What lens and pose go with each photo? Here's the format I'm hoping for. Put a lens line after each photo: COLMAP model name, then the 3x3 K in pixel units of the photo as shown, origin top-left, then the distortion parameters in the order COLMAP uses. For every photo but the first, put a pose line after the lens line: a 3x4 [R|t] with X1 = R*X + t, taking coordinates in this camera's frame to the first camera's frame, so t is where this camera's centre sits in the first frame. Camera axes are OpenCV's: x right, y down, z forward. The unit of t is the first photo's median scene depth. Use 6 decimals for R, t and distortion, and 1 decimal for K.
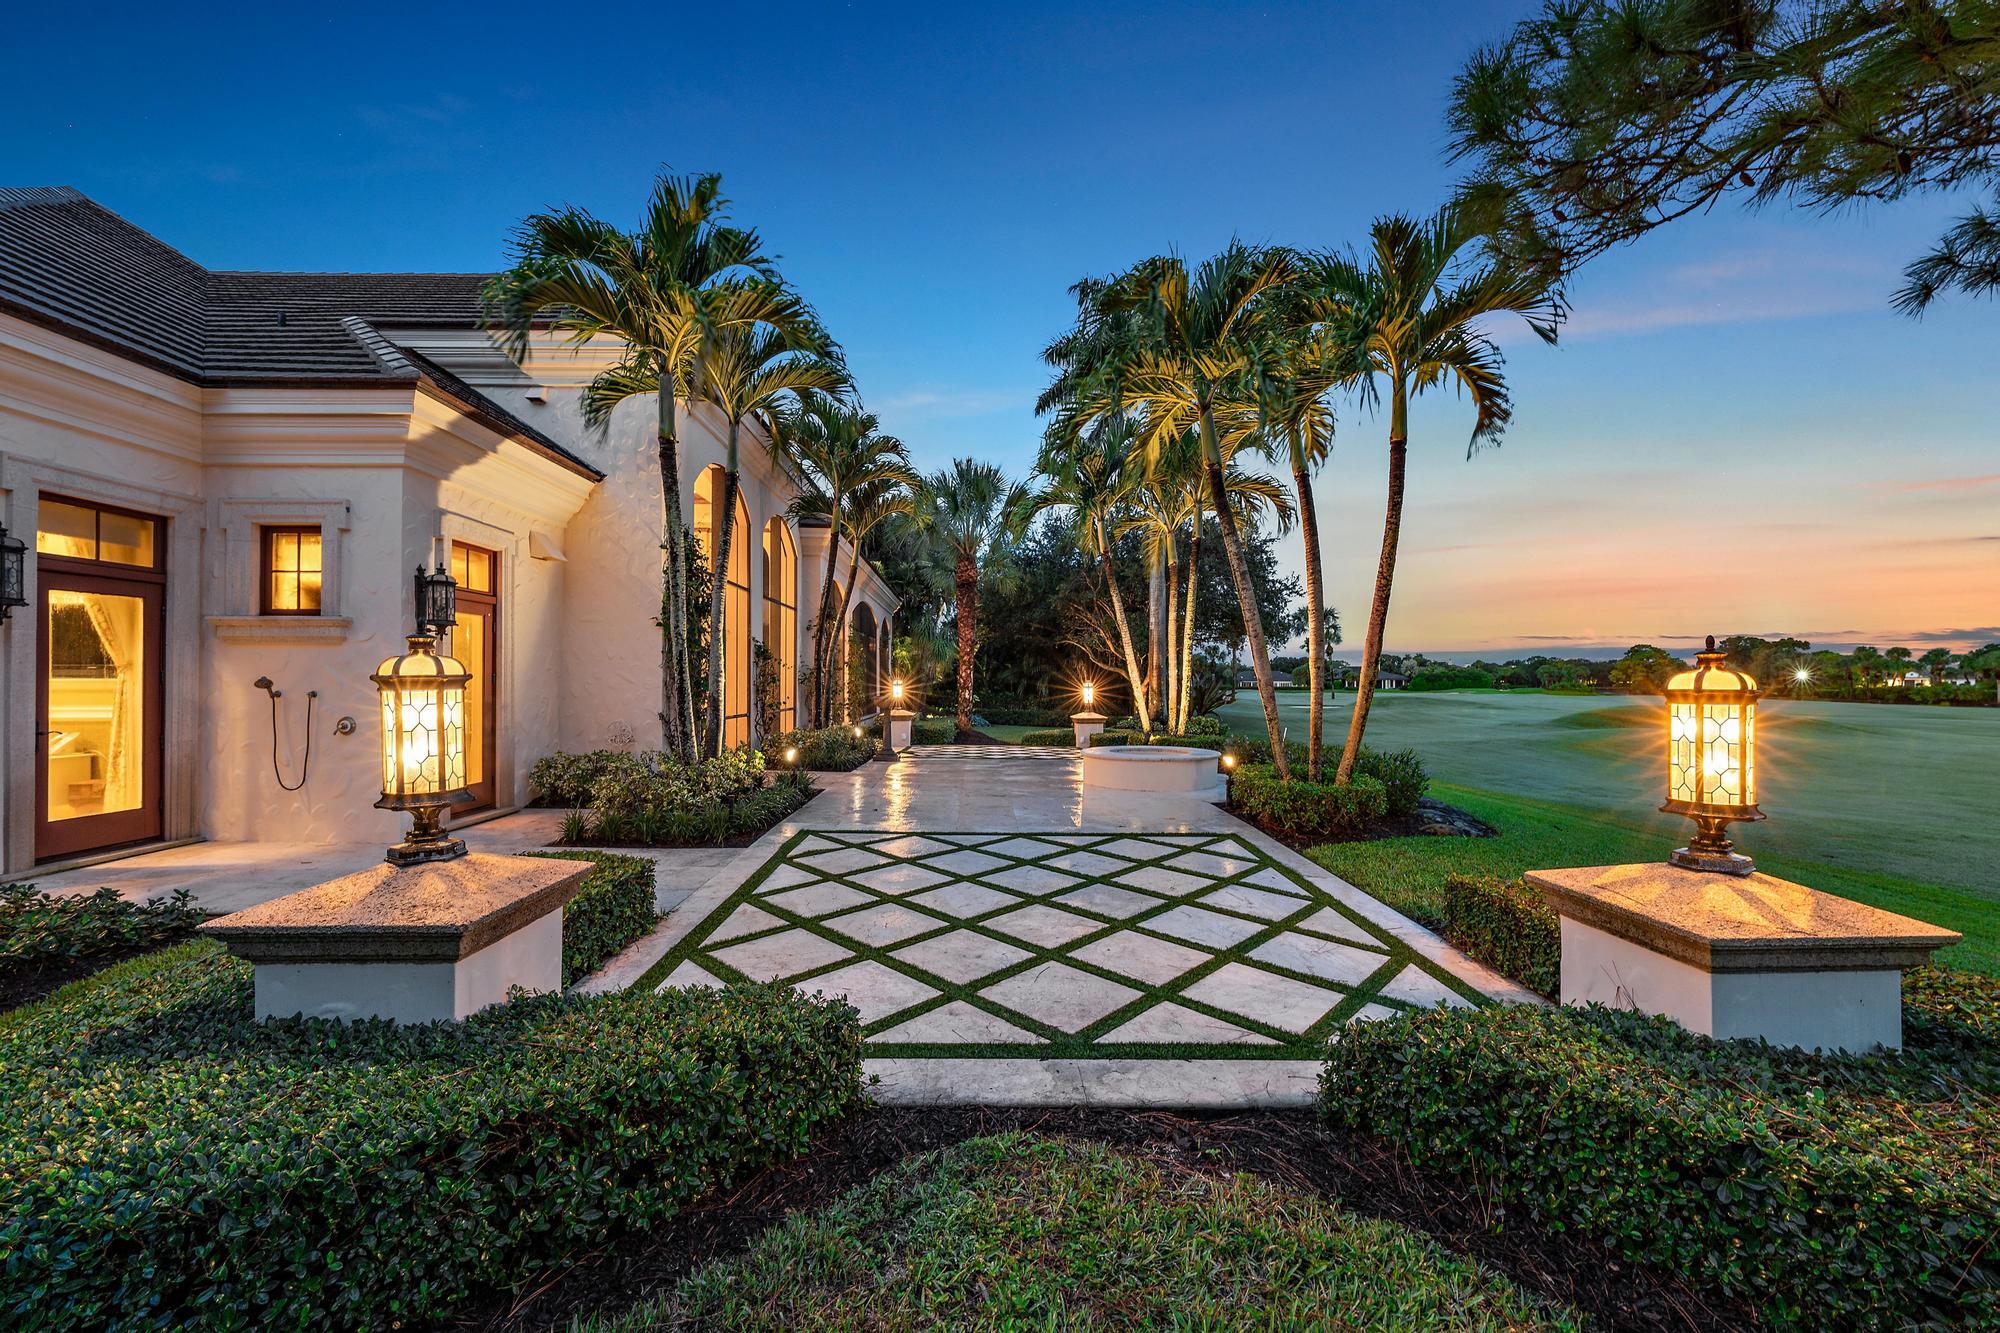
lens RADIAL K [[753.1, 0, 1000.0], [0, 753.1, 666.5], [0, 0, 1]] dist [0.000301, -0.000008]
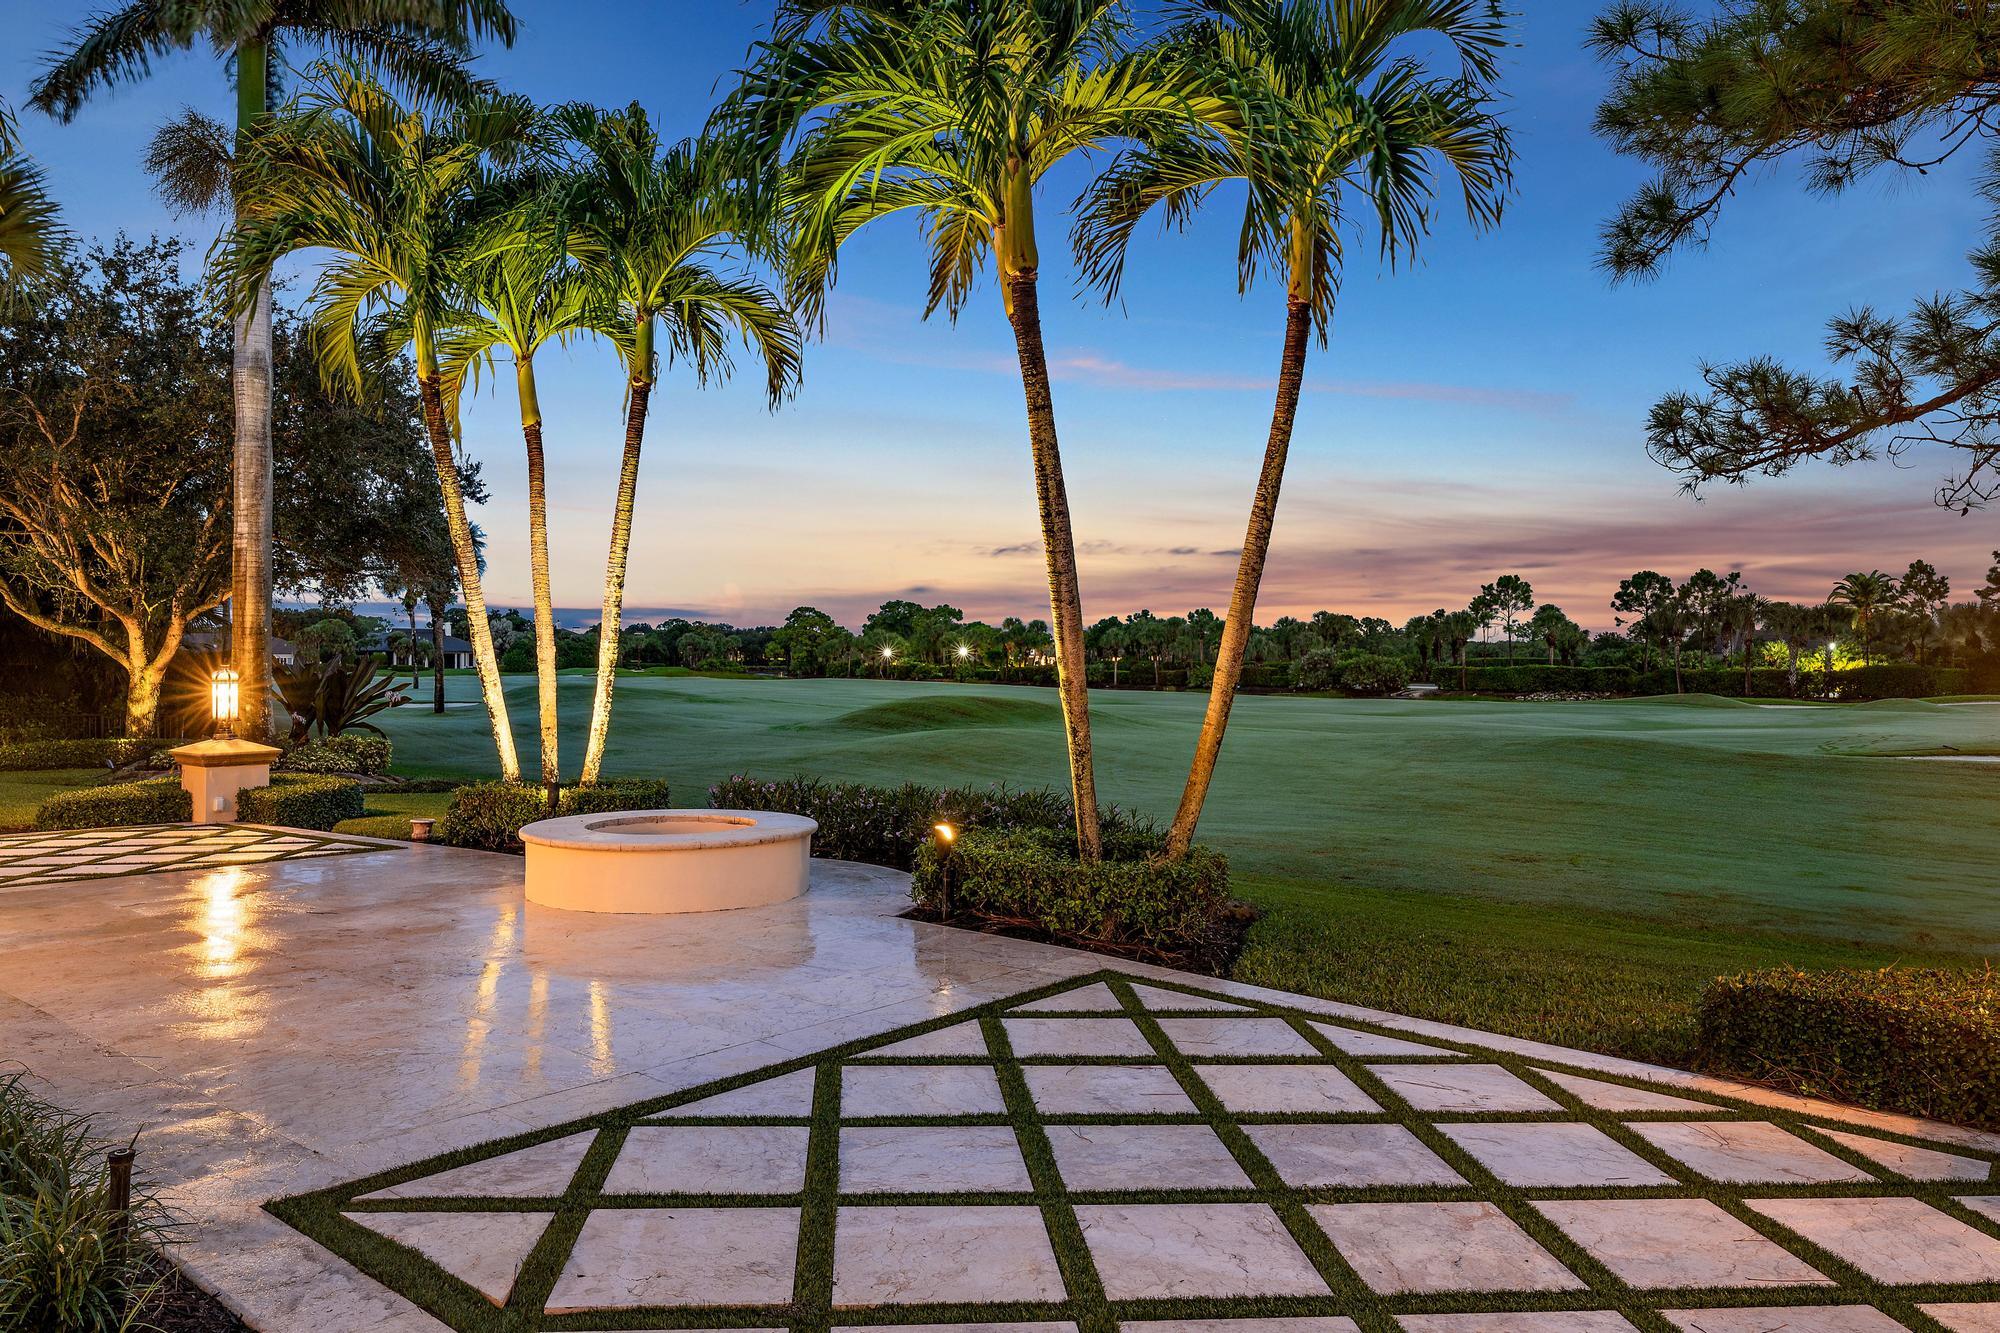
lens RADIAL K [[1349.3, 0, 1000.0], [0, 1349.3, 666.5], [0, 0, 1]] dist [0.000685, 0.001419]
pose [[0.650962, 0.000221, 0.759110, -0.234789], [-0.021874, 0.999590, 0.018467, -0.005868], [-0.758795, -0.028626, 0.650700, 0.214786]]
